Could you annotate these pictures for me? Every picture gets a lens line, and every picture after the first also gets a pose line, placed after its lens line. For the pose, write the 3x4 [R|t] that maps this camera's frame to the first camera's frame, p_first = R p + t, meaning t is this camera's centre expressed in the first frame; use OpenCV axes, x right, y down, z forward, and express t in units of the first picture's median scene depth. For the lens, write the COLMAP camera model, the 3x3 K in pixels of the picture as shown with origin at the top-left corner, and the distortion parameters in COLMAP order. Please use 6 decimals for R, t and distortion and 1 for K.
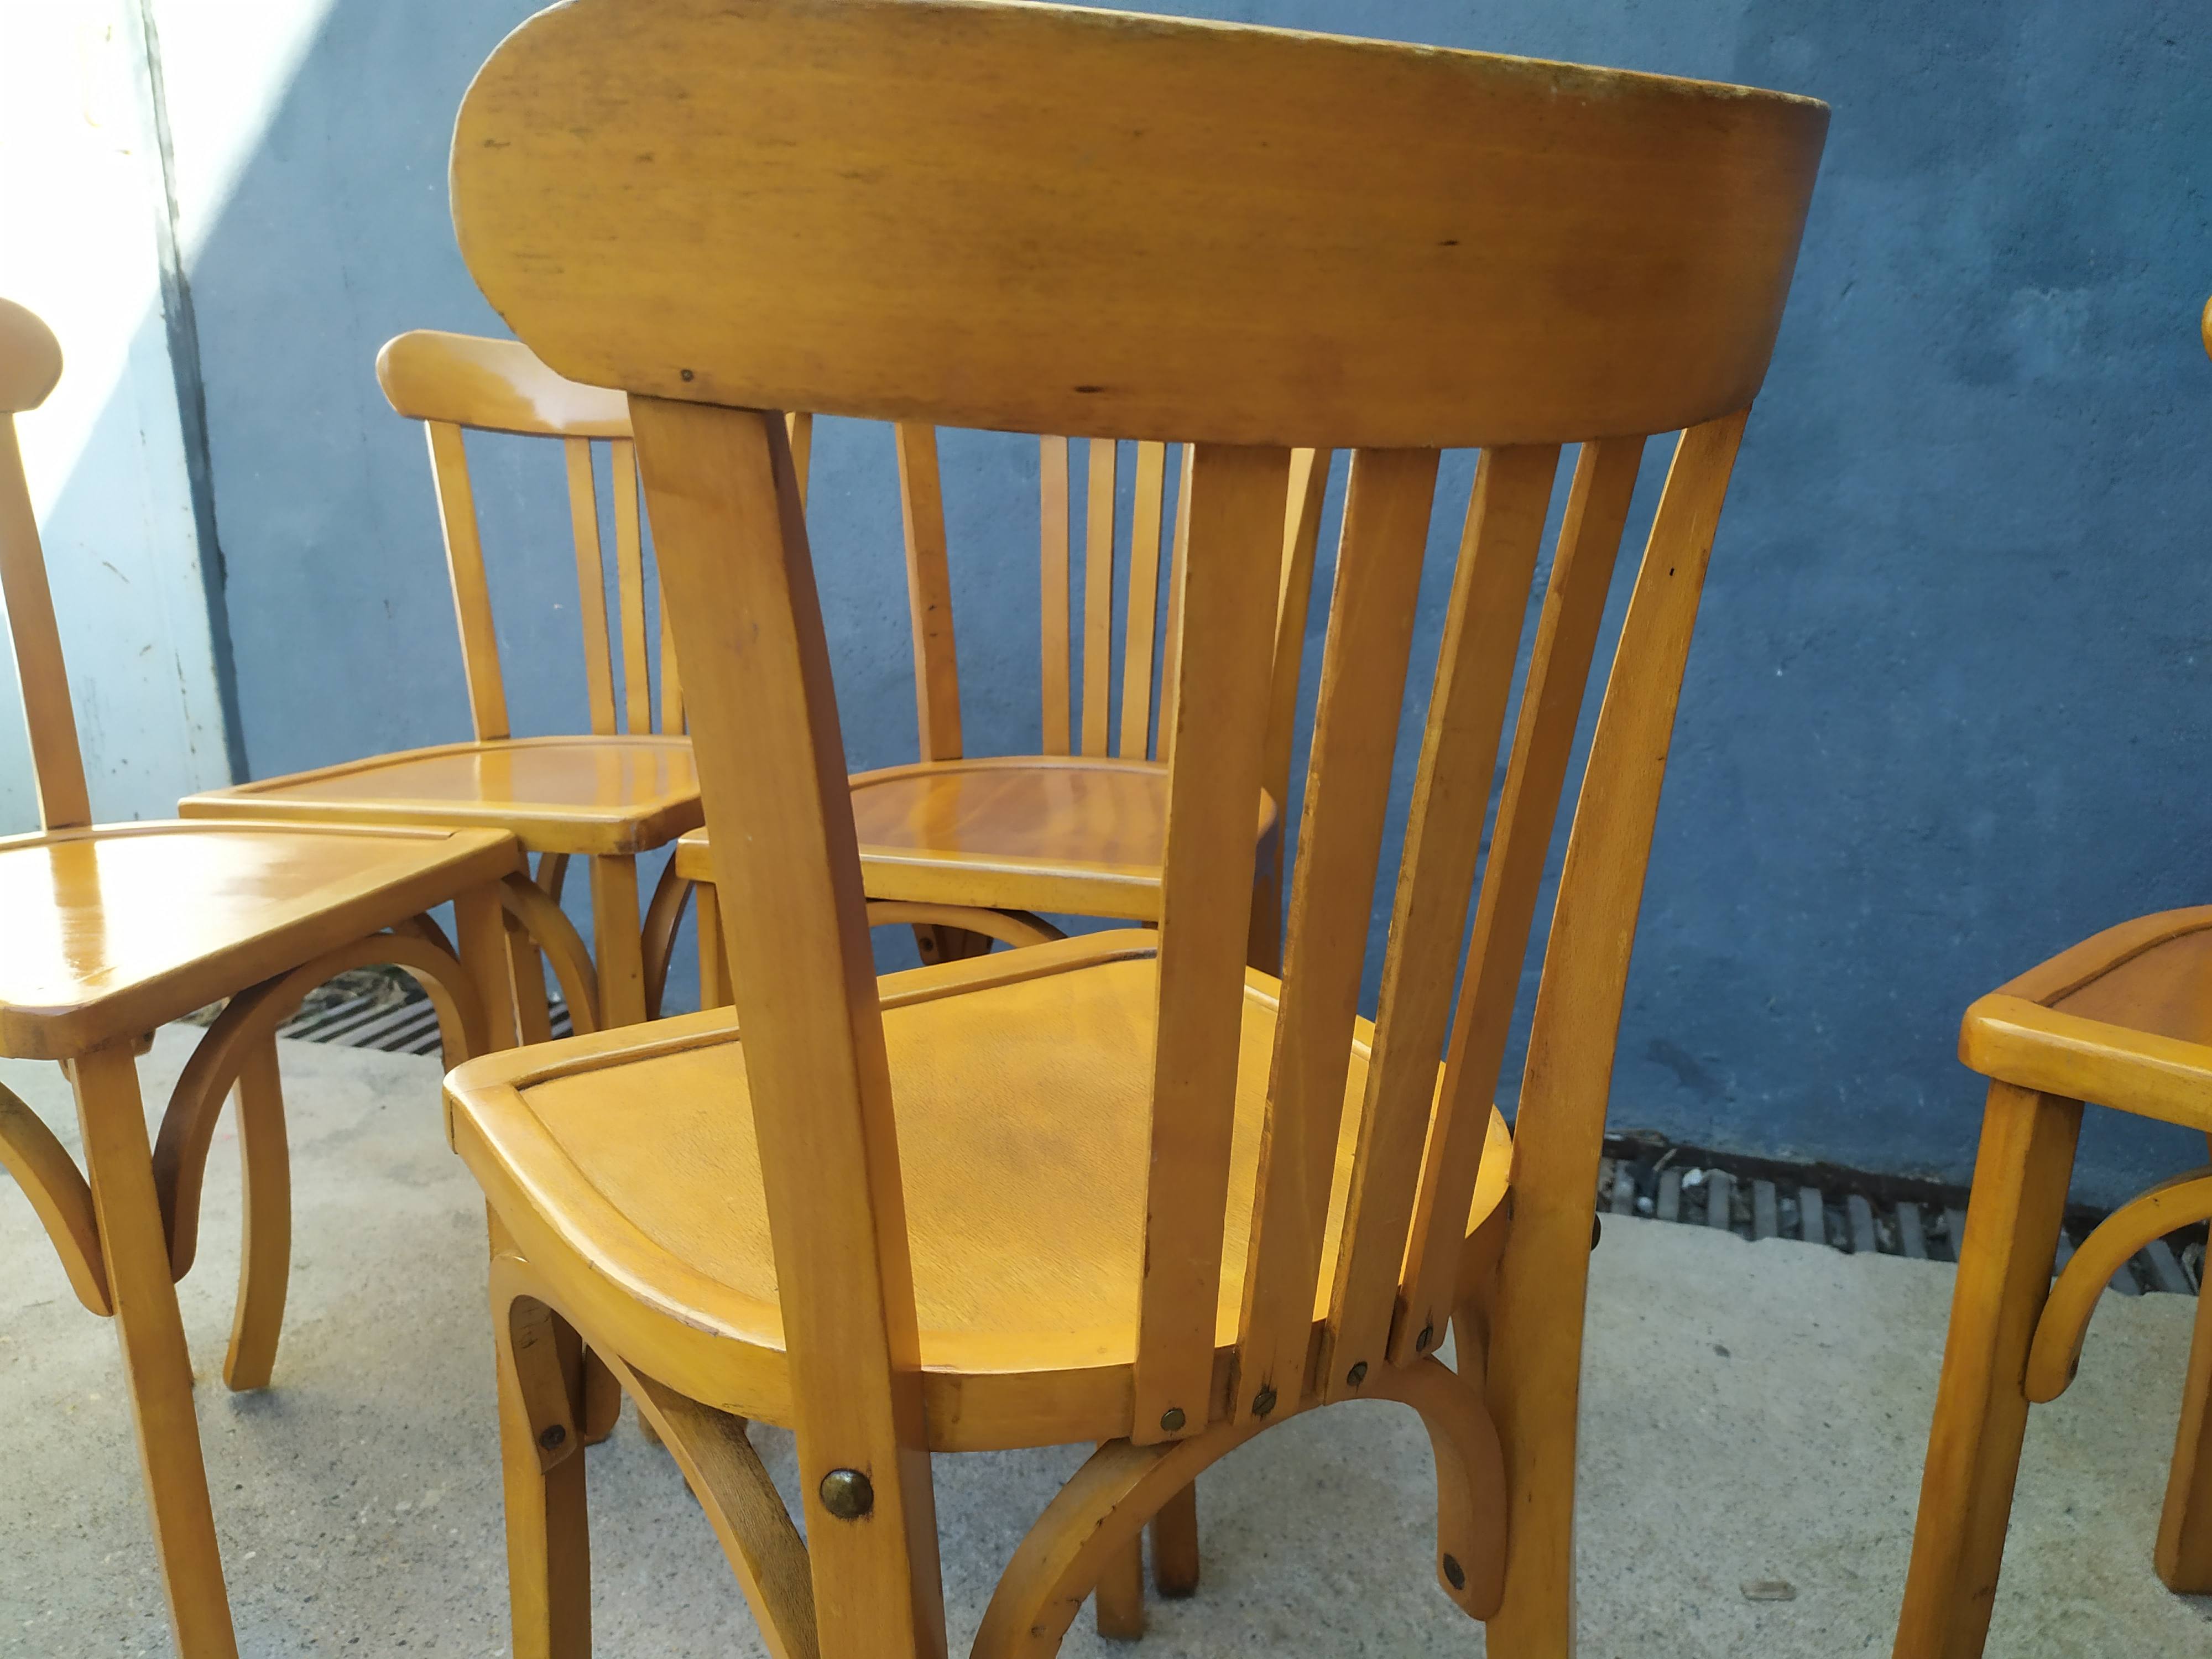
lens RADIAL K [[1715.8, 0, 1107.9], [0, 1715.8, 808.0], [0, 0, 1]] dist [0.038041, -0.044481]
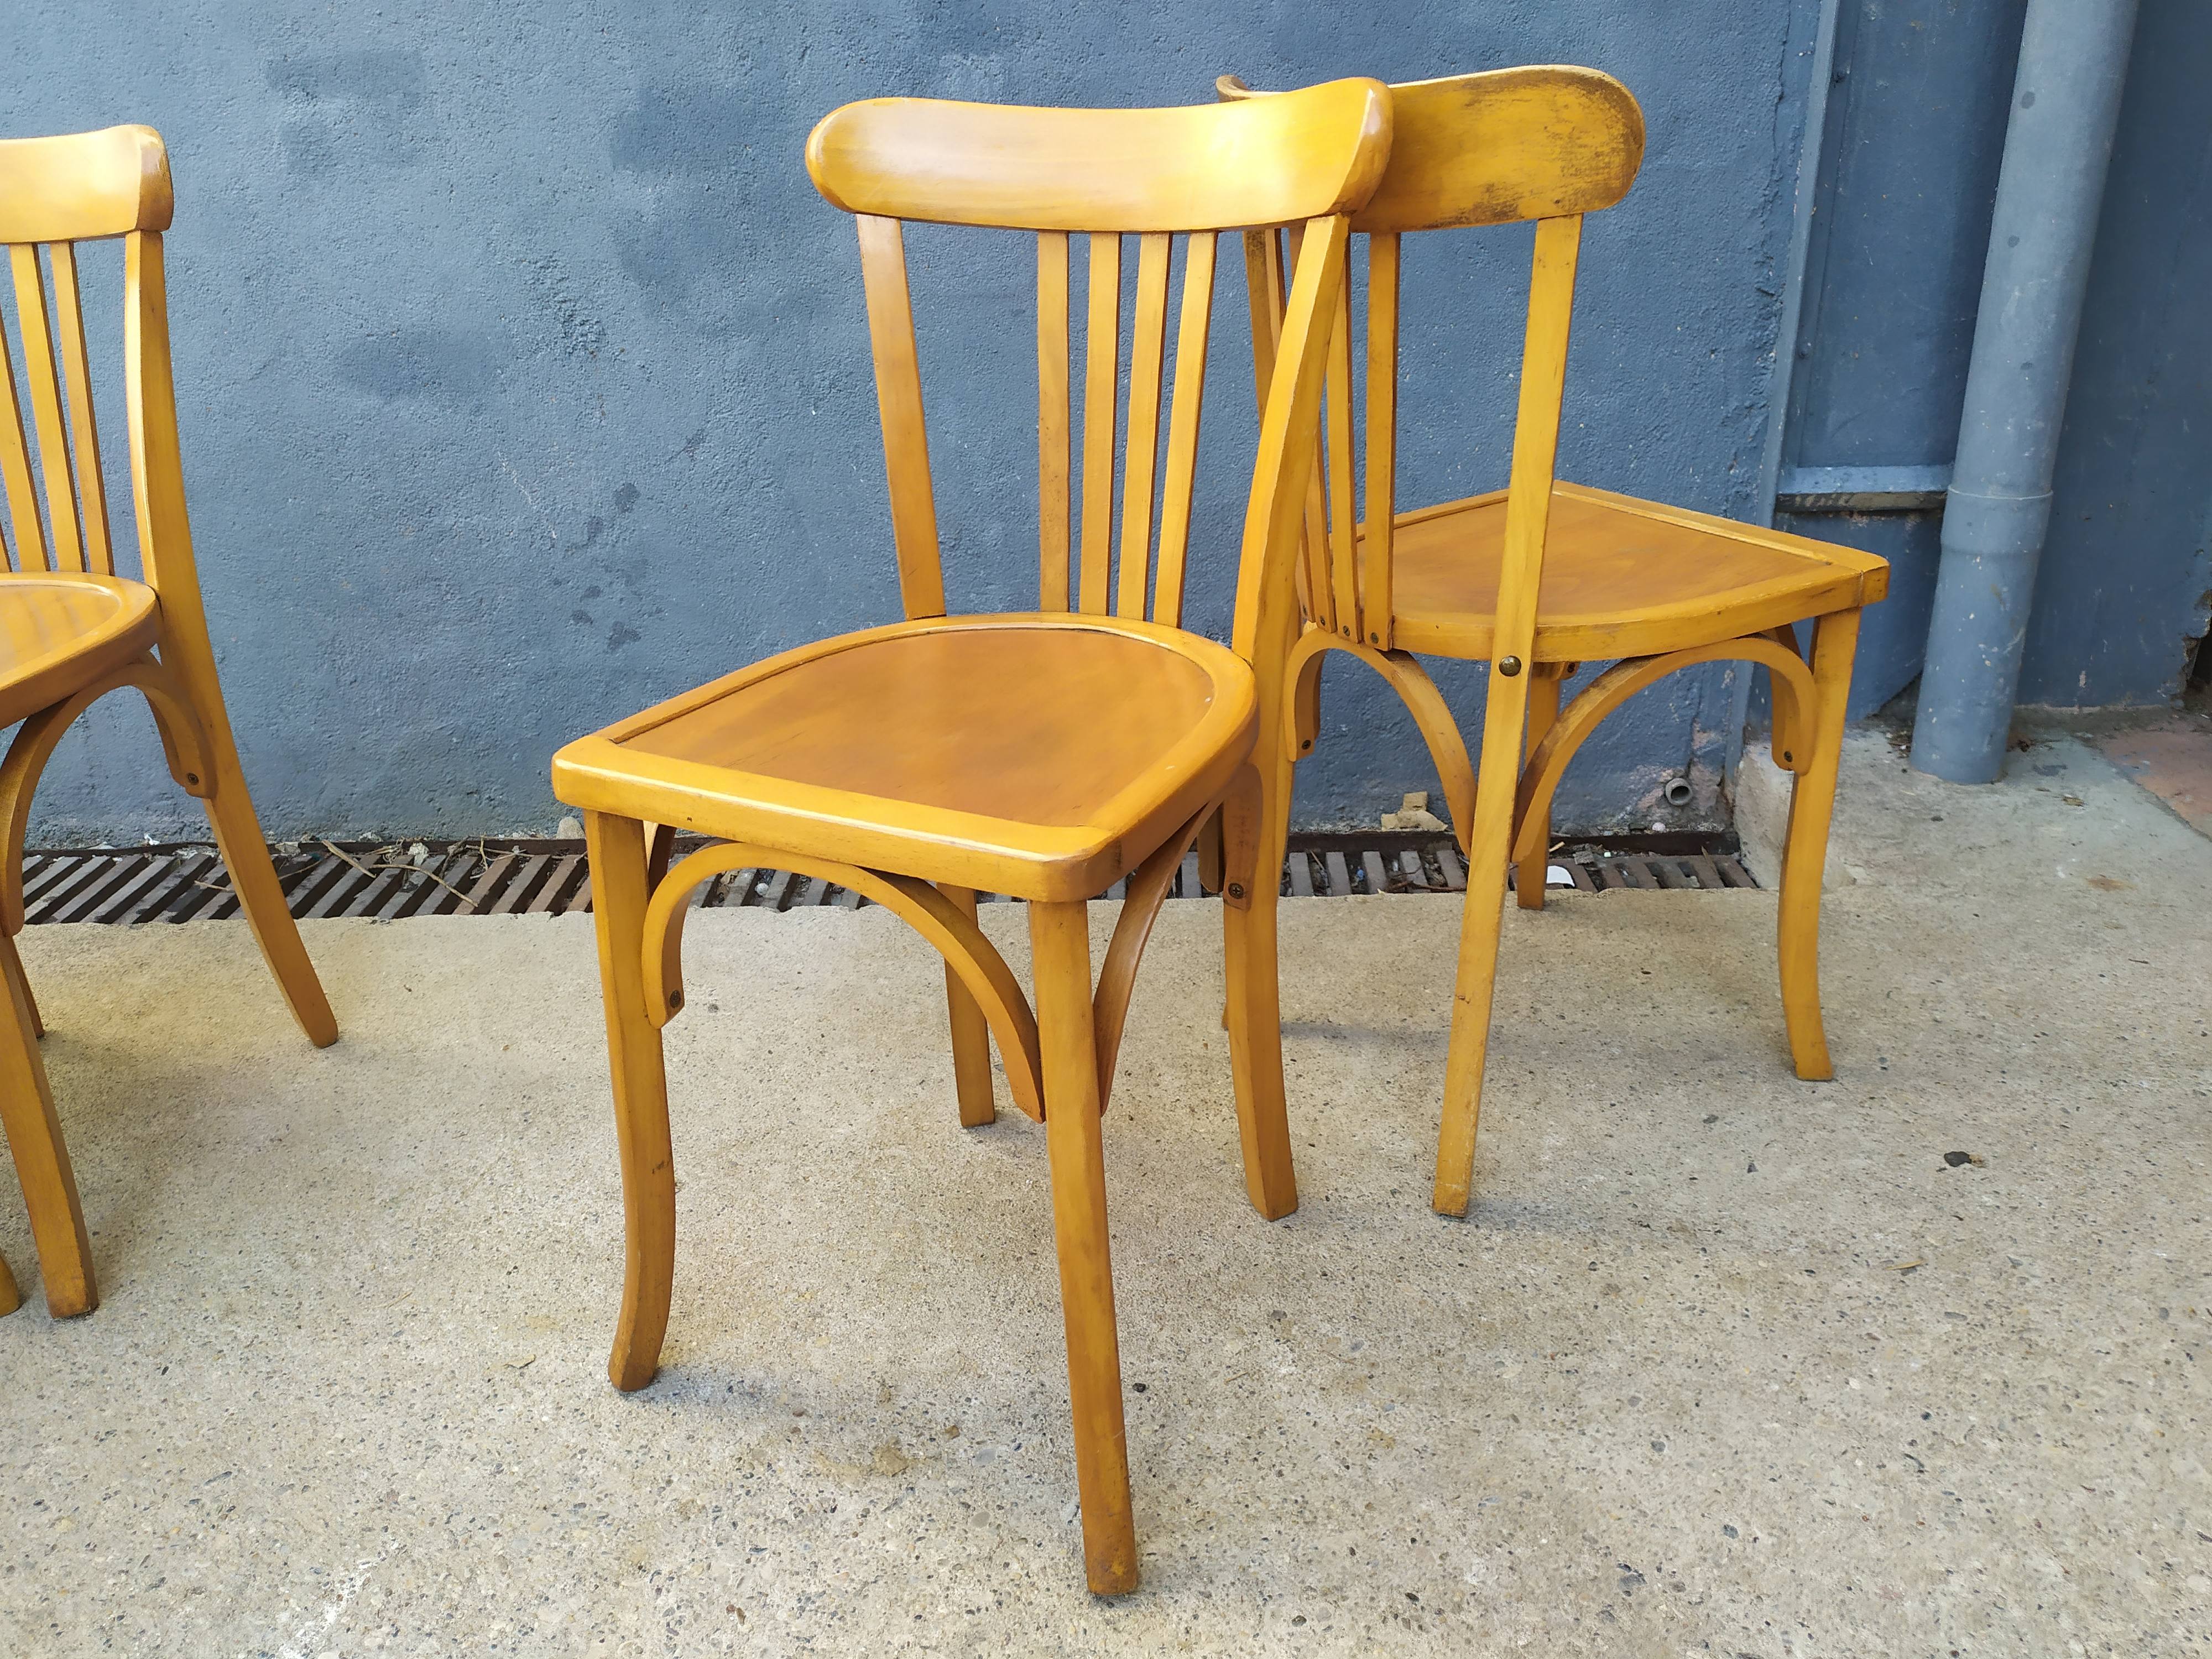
lens RADIAL K [[1715.8, 0, 1135.9], [0, 1715.8, 799.2], [0, 0, 1]] dist [0.038041, -0.044481]
pose [[0.947418, -0.143625, 0.285957, 0.356730], [0.092313, 0.978296, 0.185513, -0.031089], [-0.306395, -0.149361, 0.940114, -0.238506]]
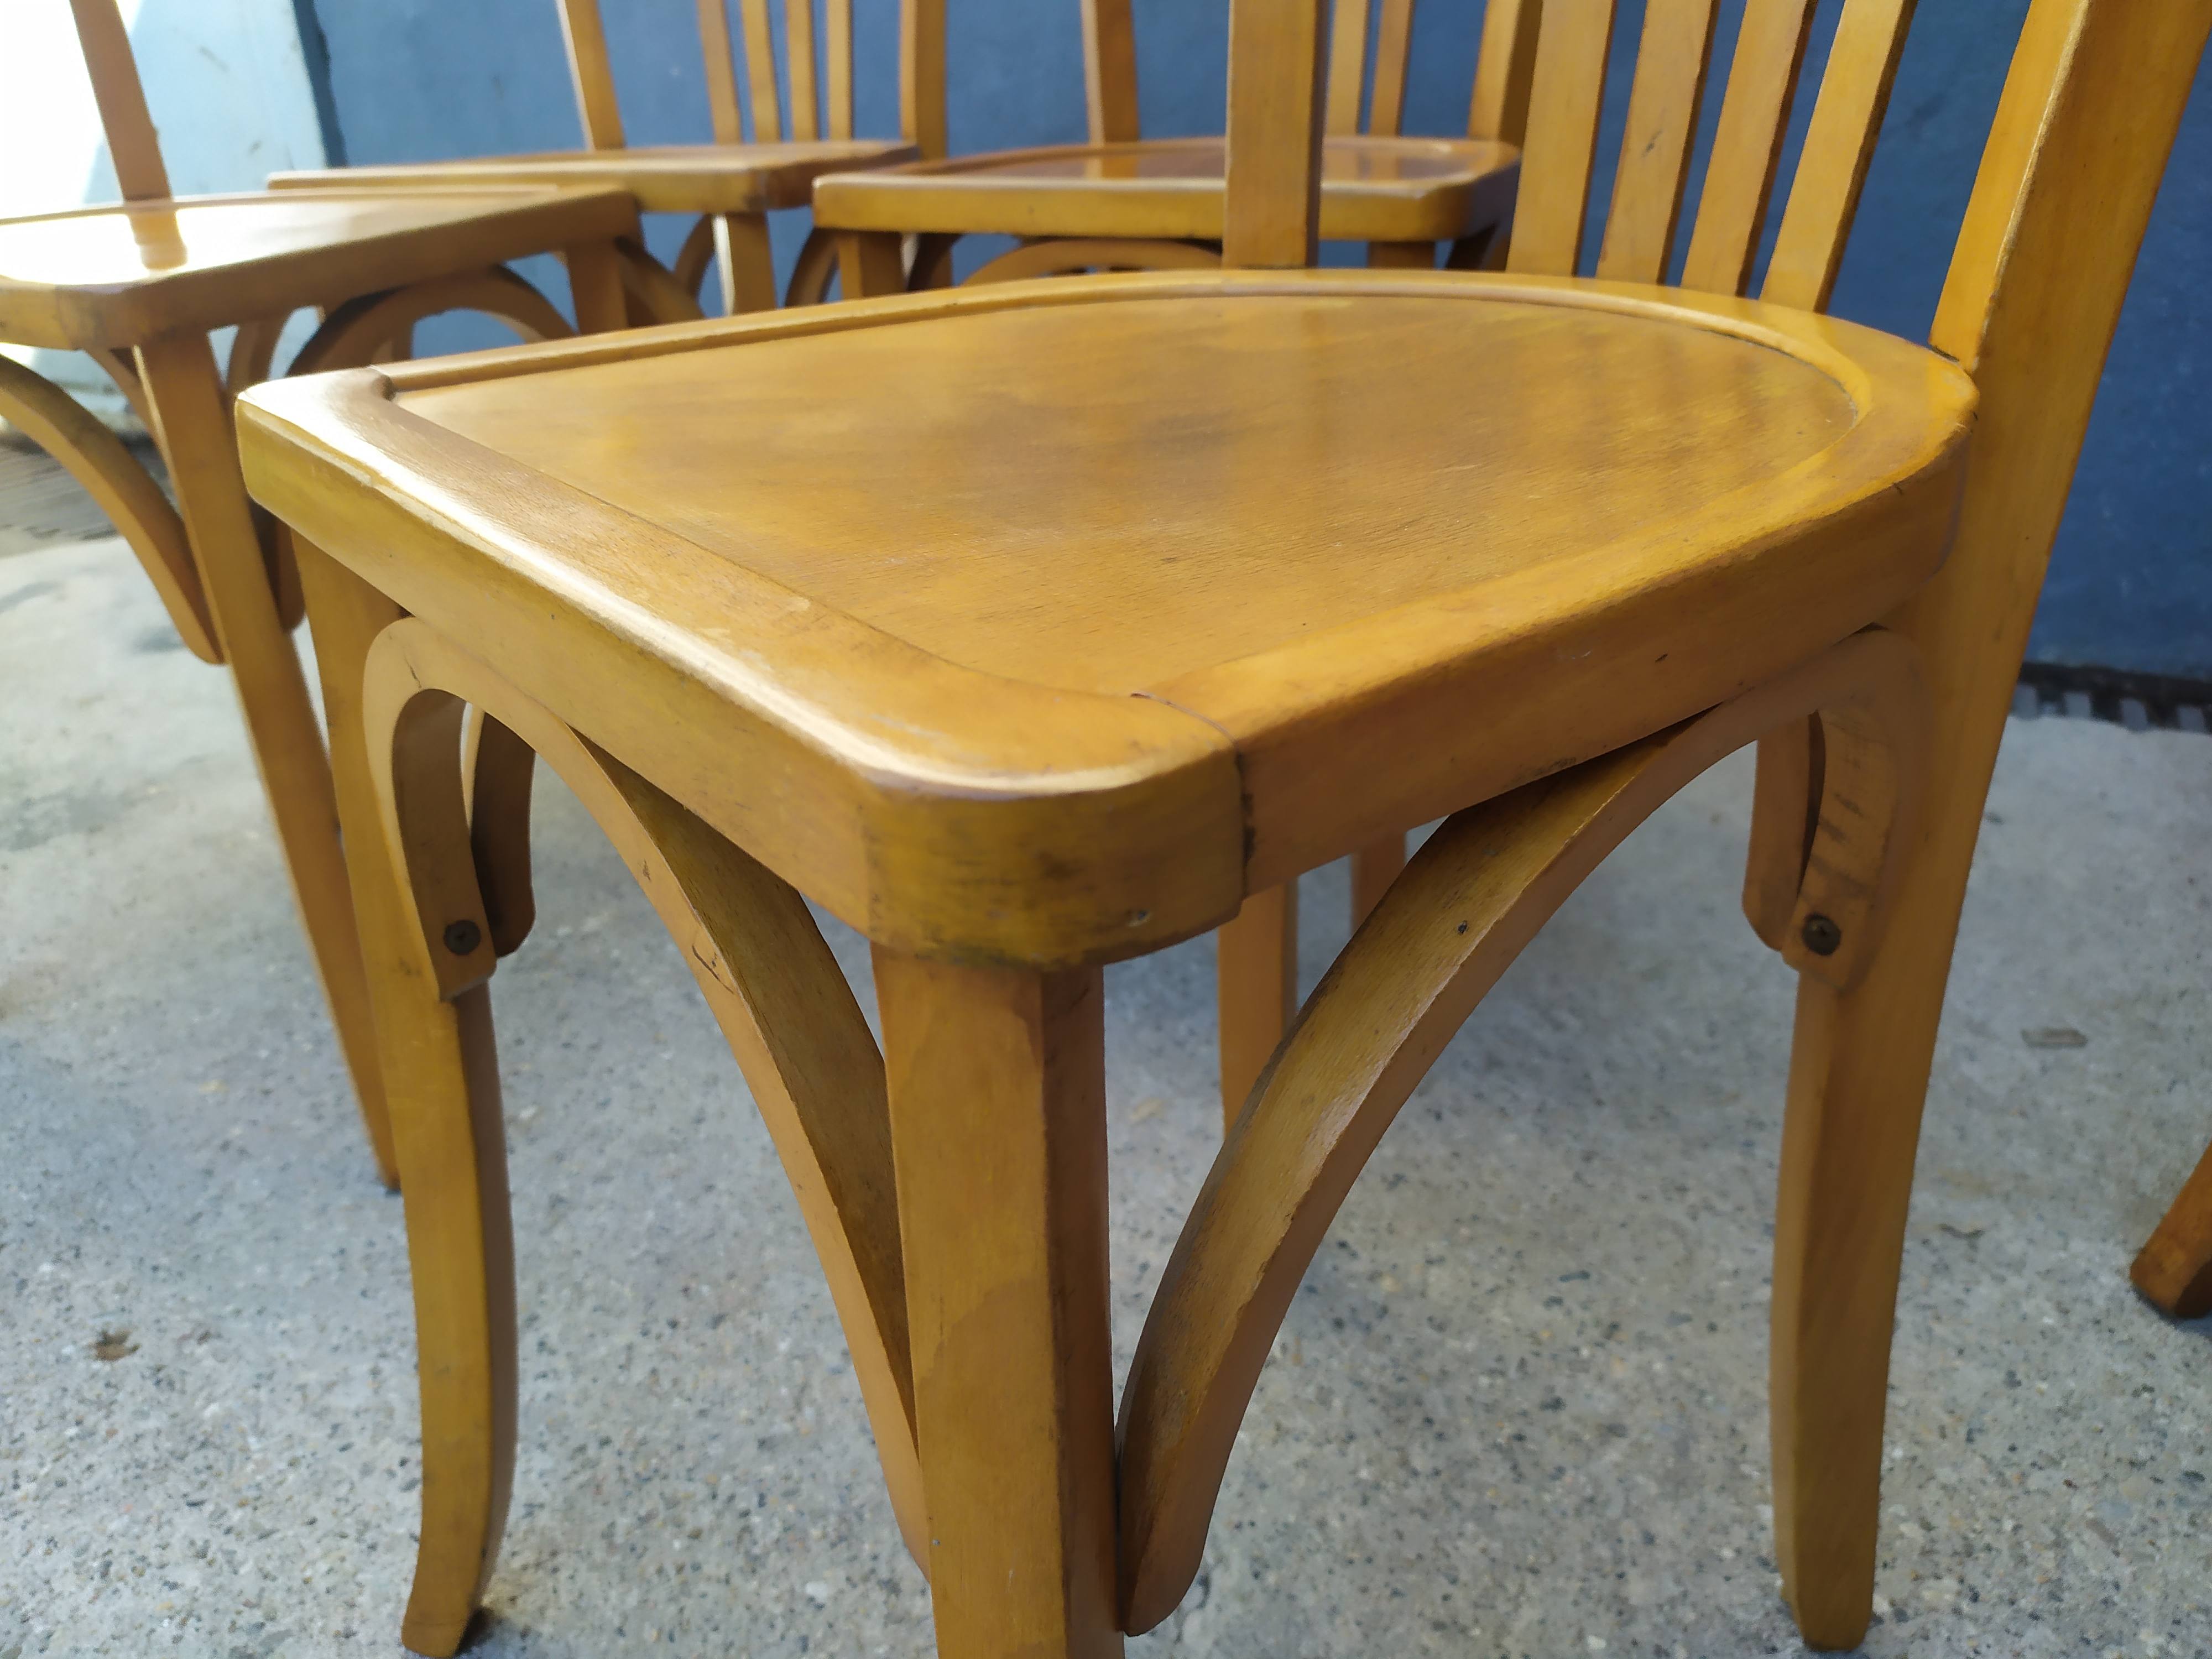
lens RADIAL K [[1715.8, 0, 1101.6], [0, 1715.8, 823.3], [0, 0, 1]] dist [0.038041, -0.044481]
pose [[0.996287, 0.017432, -0.084315, -0.029896], [0.001867, 0.974687, 0.223568, 0.132580], [0.086078, -0.222895, 0.971035, 0.108583]]
